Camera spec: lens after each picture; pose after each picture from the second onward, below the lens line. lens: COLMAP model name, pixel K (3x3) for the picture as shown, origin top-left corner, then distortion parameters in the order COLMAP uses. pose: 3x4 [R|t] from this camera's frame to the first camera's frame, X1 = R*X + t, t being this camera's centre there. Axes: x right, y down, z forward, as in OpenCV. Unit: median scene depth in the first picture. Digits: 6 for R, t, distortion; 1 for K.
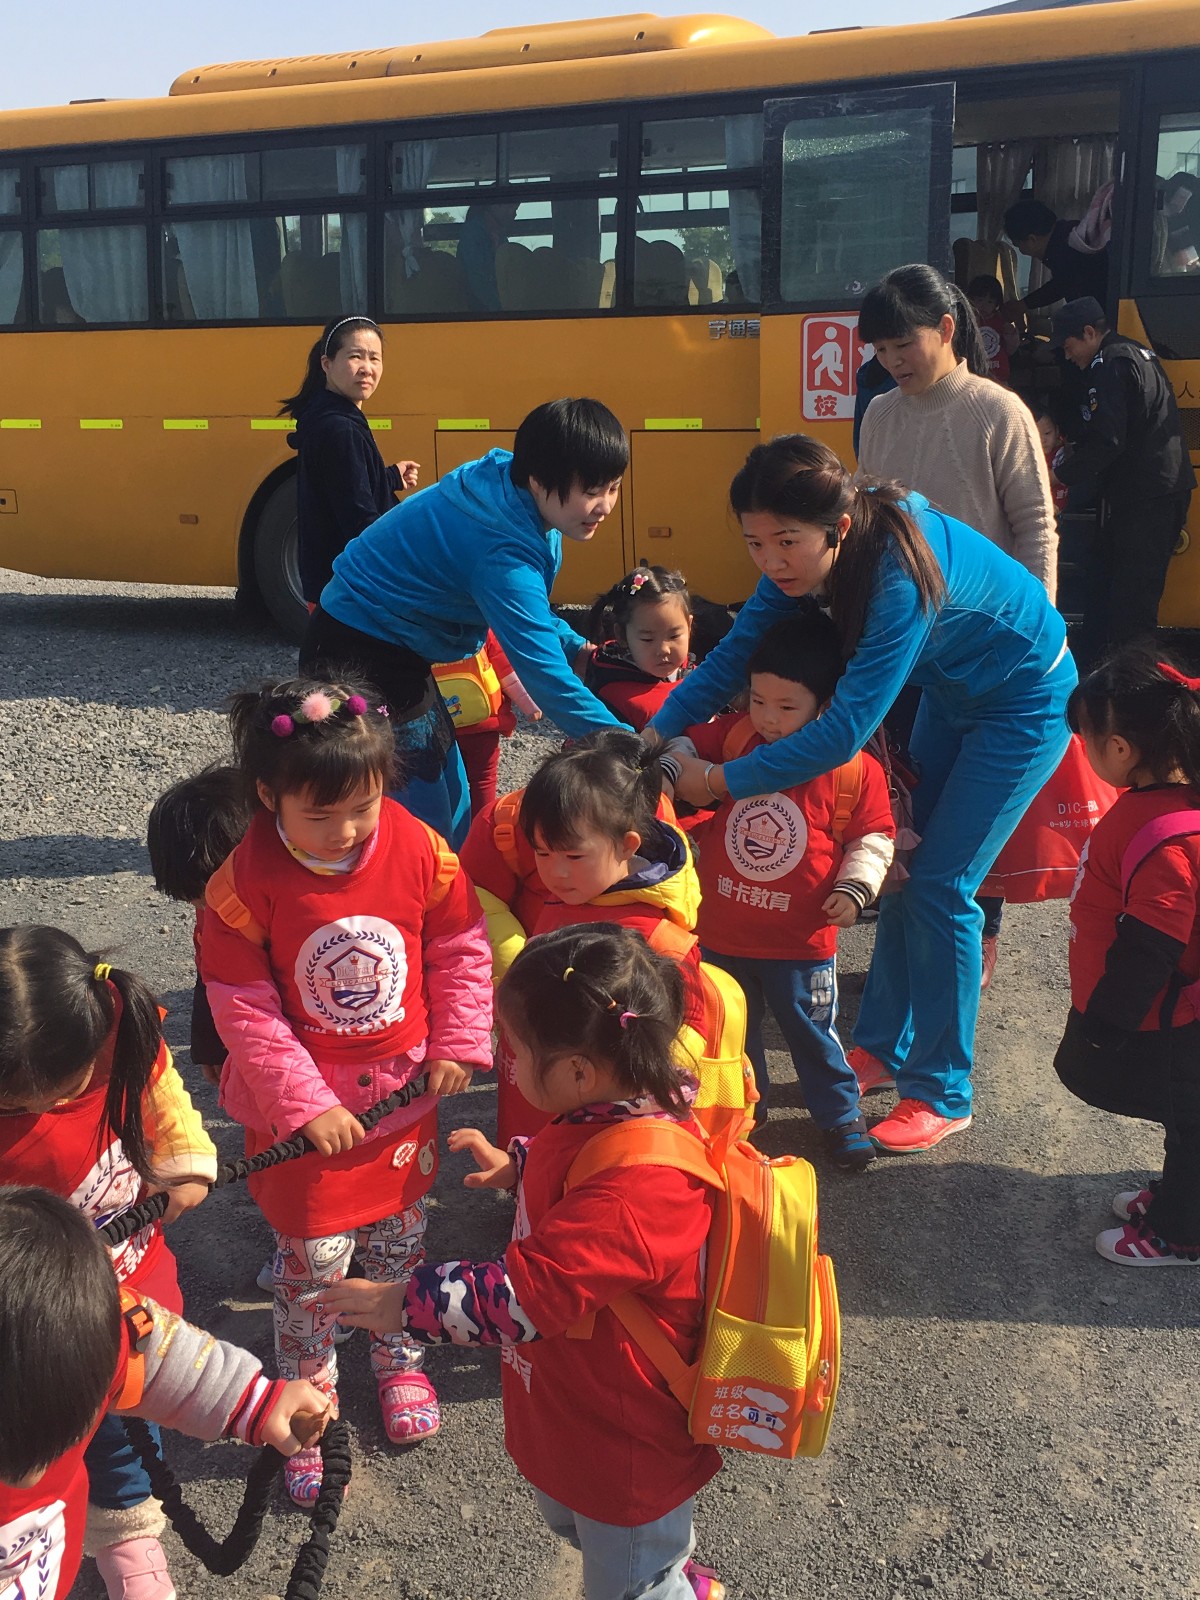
lens RADIAL K [[1854.0, 0, 600.0], [0, 1854.0, 800.0], [0, 0, 1]] dist [0.010756, 0.005937]
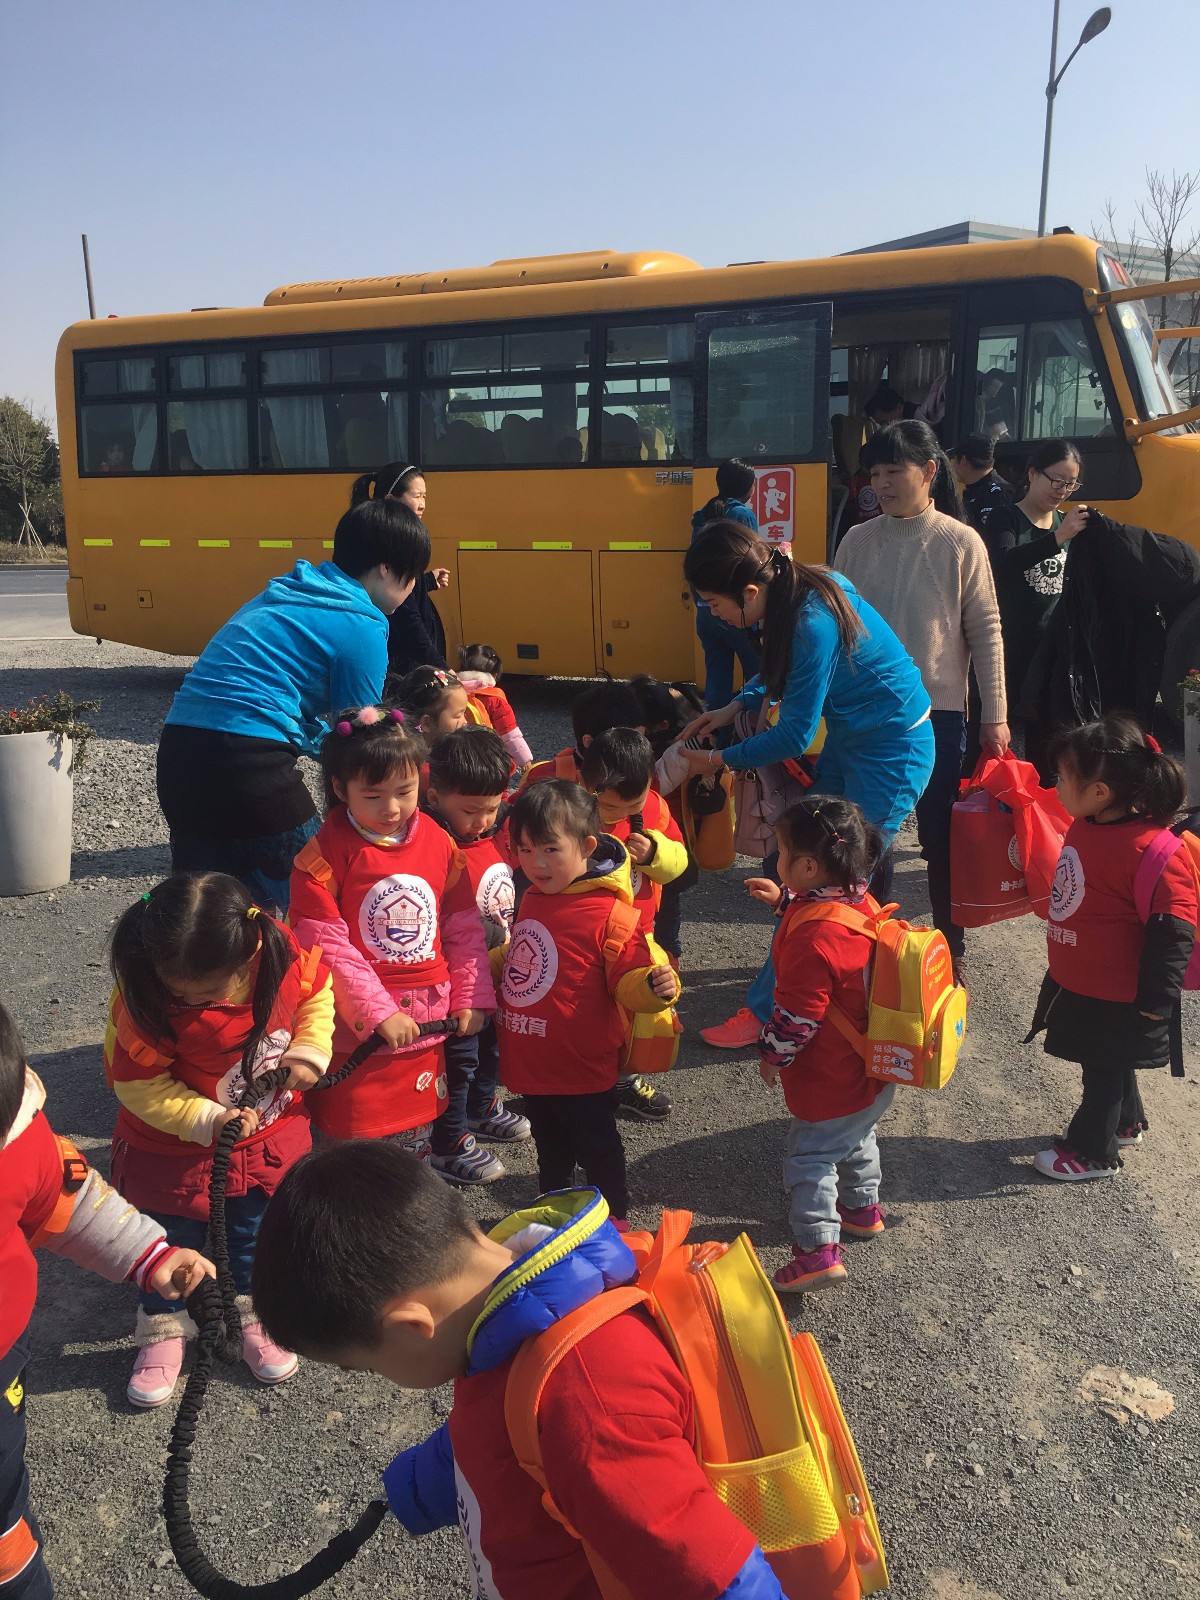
lens RADIAL K [[1204.2, 0, 605.6], [0, 1204.2, 793.3], [0, 0, 1]] dist [0.001783, 0.001416]
pose [[0.999465, 0.000185, 0.032713, -0.007807], [-0.000267, 0.999997, 0.002498, -0.020029], [-0.032713, -0.002506, 0.999462, 0.099855]]
